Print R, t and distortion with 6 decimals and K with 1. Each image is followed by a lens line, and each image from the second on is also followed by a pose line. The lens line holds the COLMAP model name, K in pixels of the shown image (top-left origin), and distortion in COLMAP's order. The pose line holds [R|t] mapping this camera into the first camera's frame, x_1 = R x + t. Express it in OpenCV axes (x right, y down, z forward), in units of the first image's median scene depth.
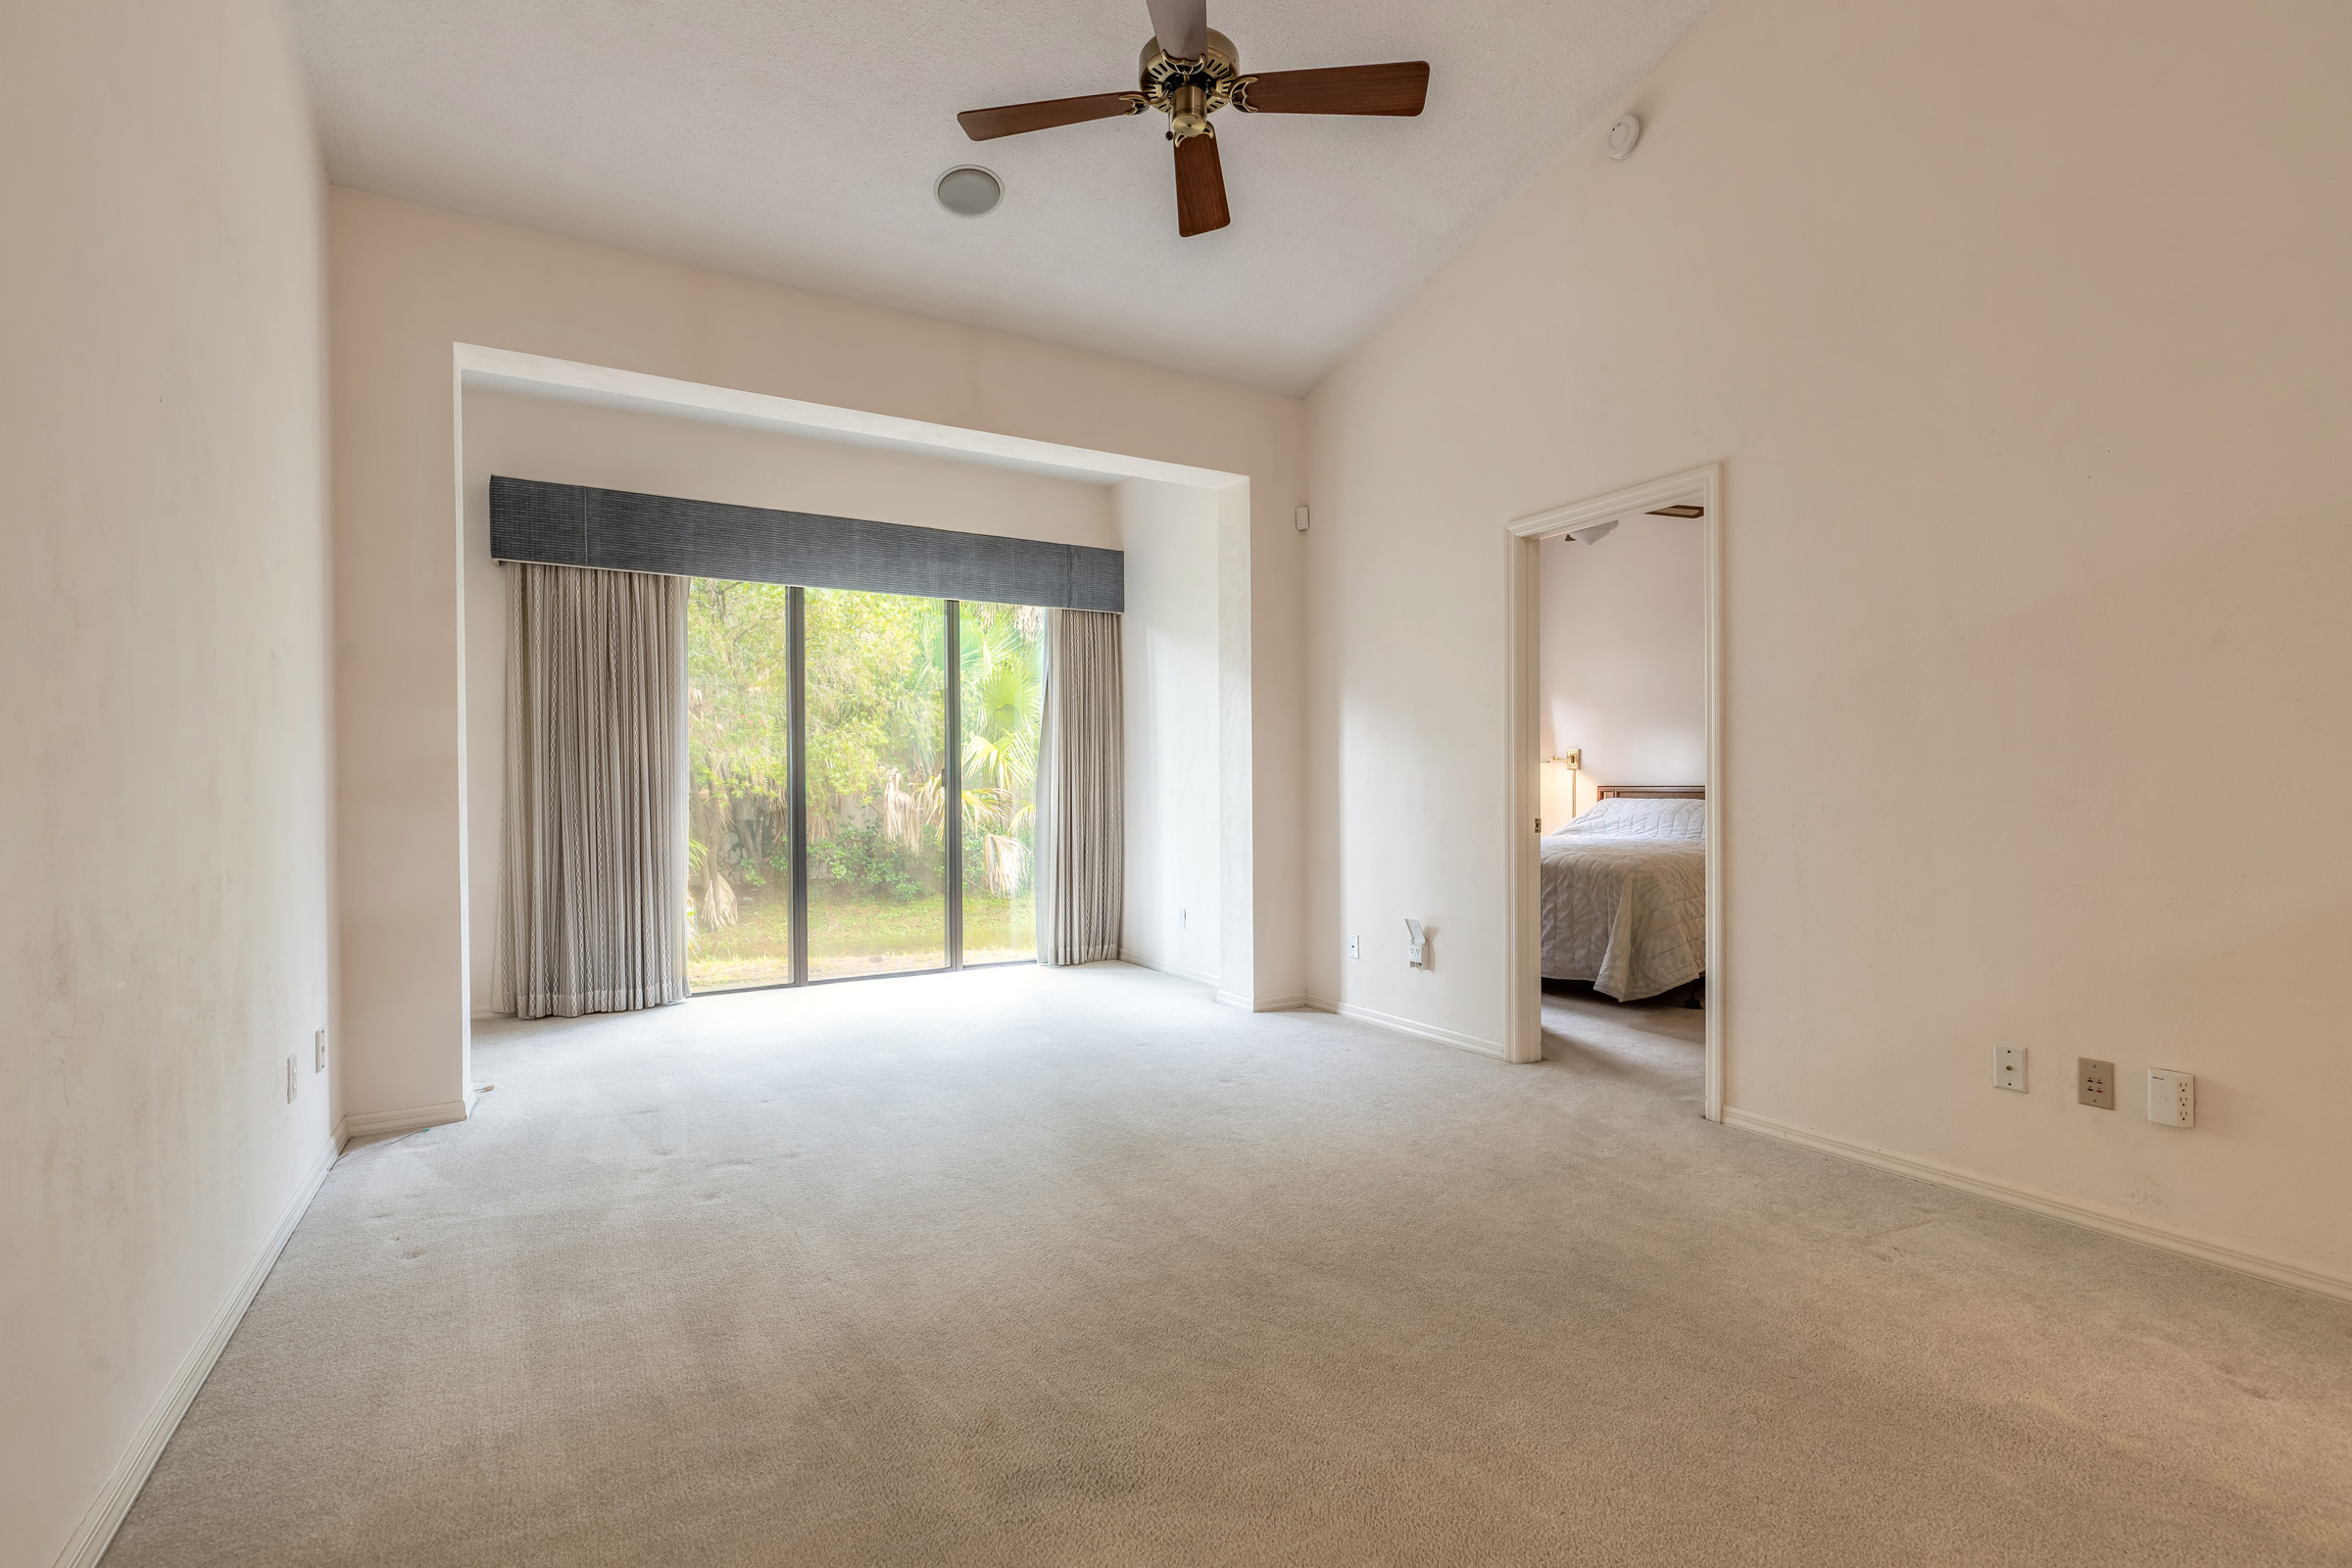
lens RADIAL K [[1064.7, 0, 1166.1], [0, 1064.7, 779.2], [0, 0, 1]] dist [0.013233, -0.002385]
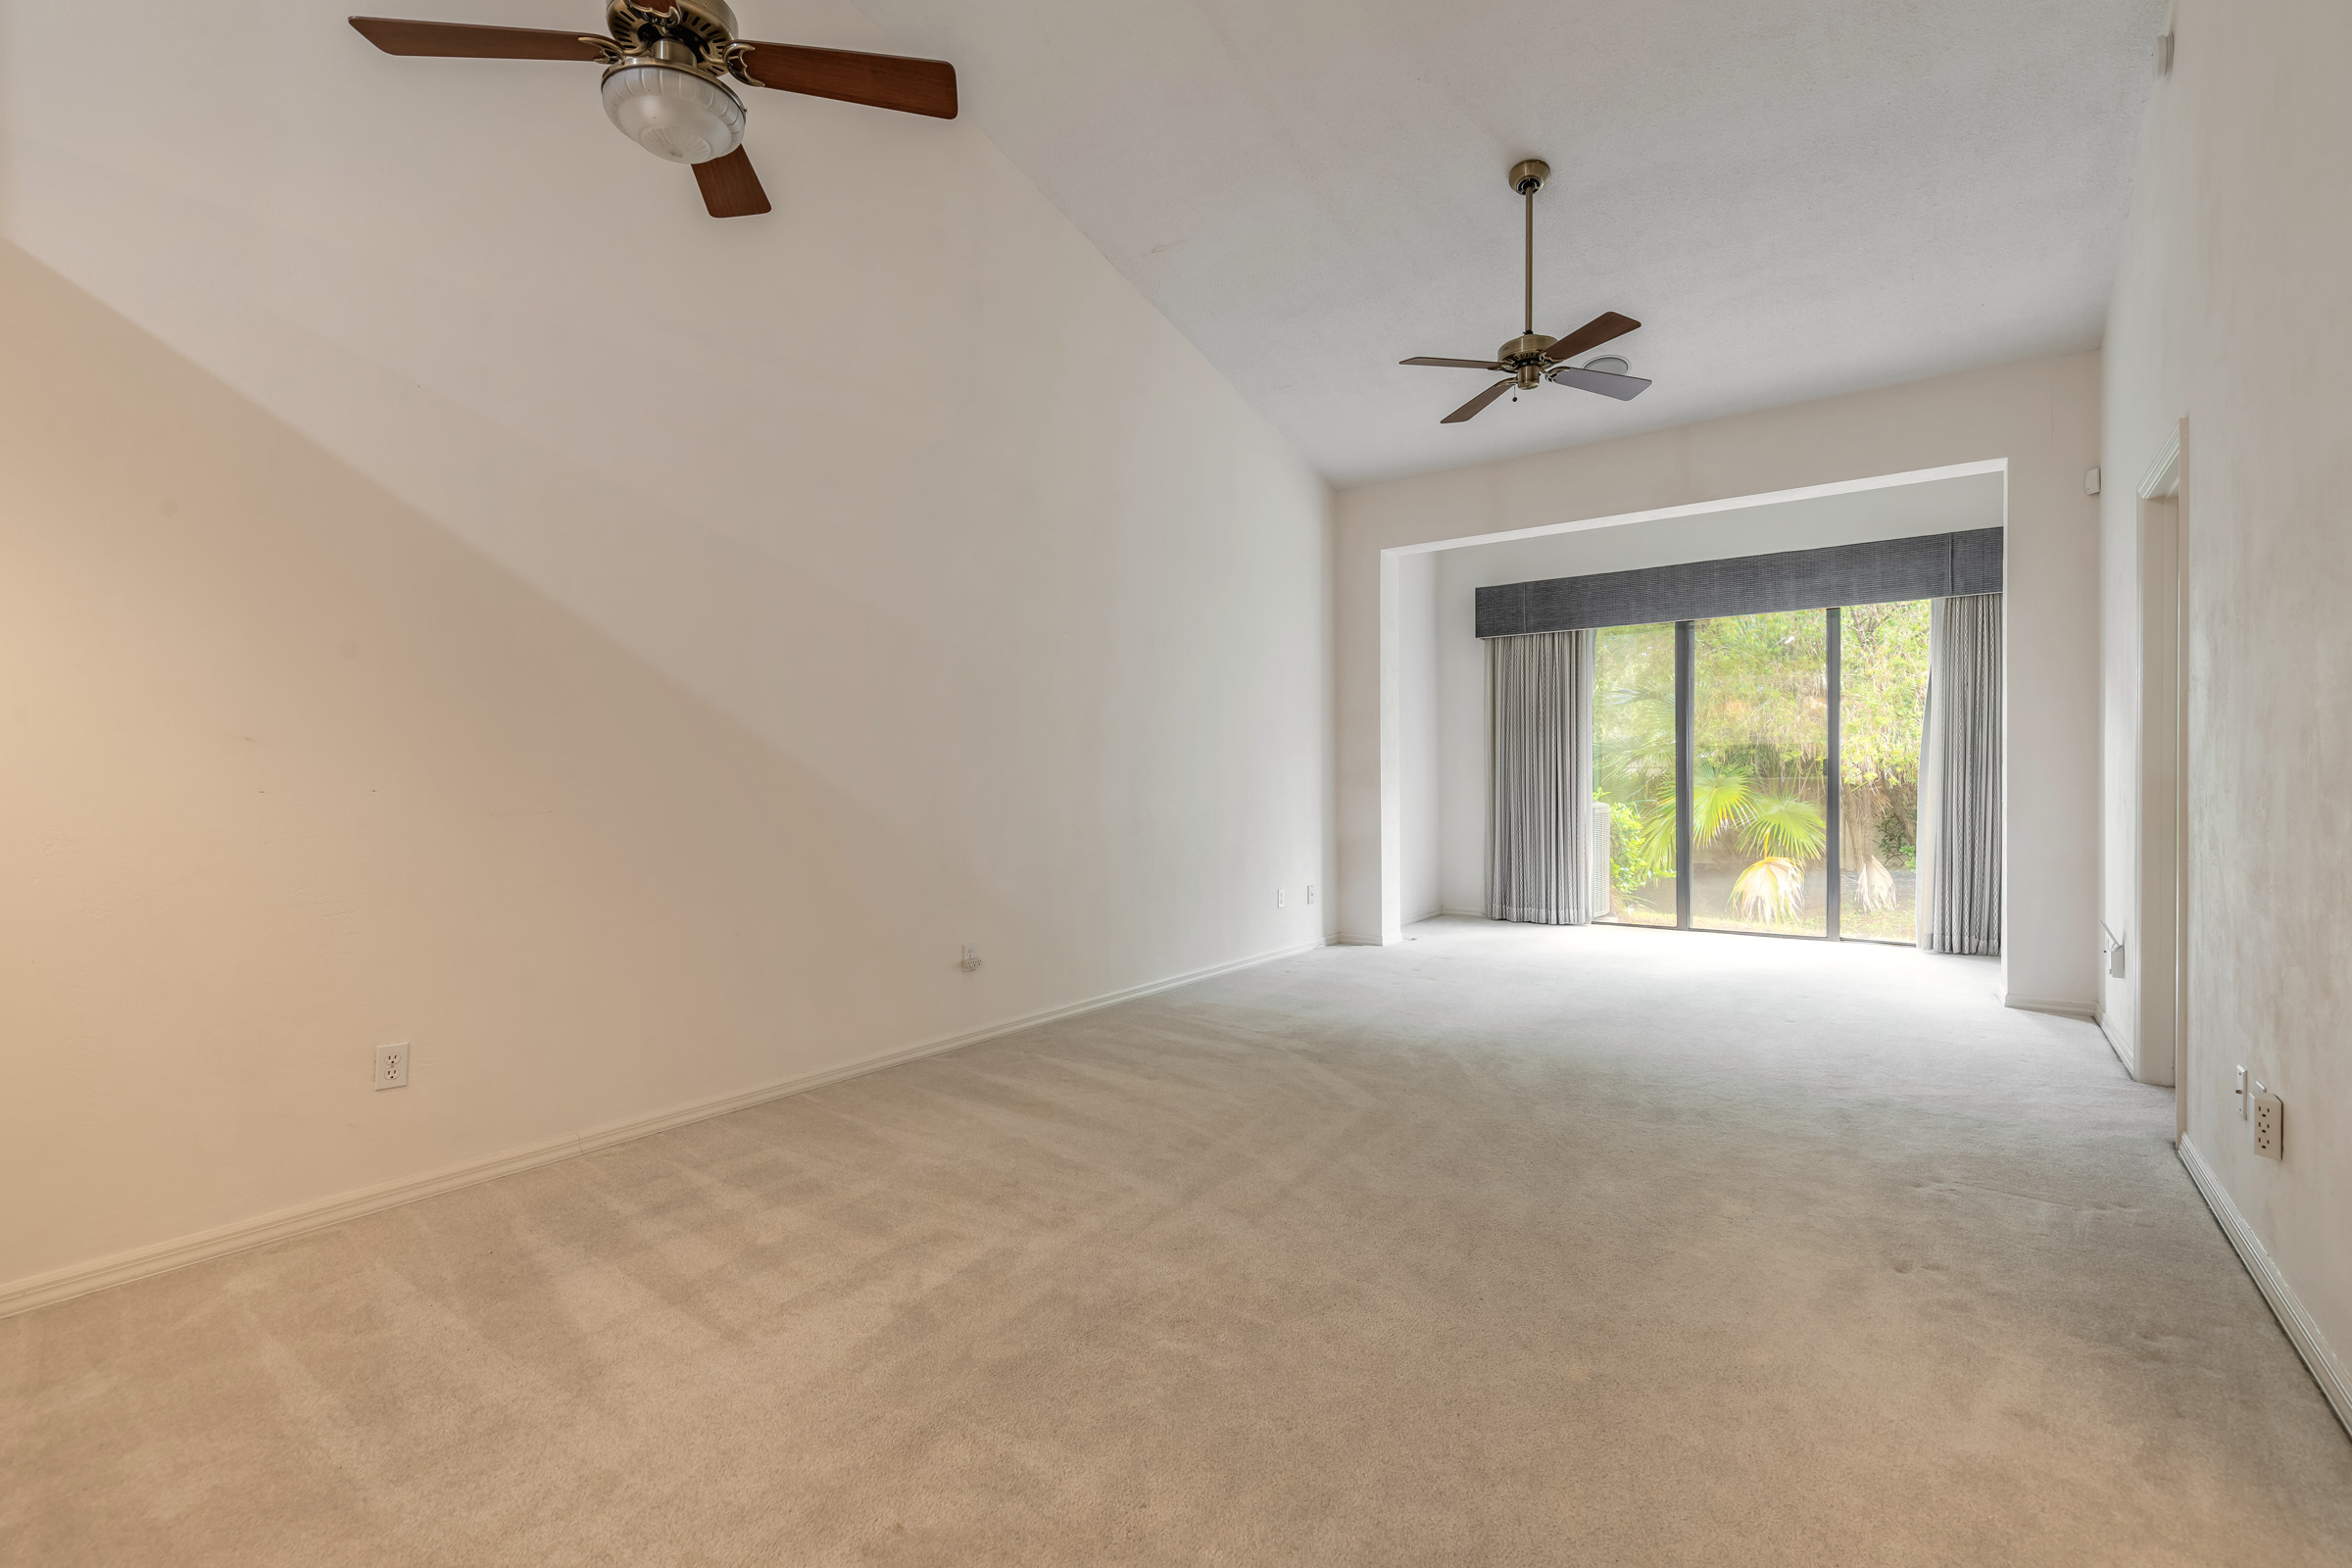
lens RADIAL K [[1064.7, 0, 1172.7], [0, 1064.7, 789.4], [0, 0, 1]] dist [0.013233, -0.002385]
pose [[0.405207, 0.010043, -0.914170, 0.653648], [0.010934, 0.999815, 0.015830, -0.004034], [0.914159, -0.016409, 0.405022, -0.093913]]
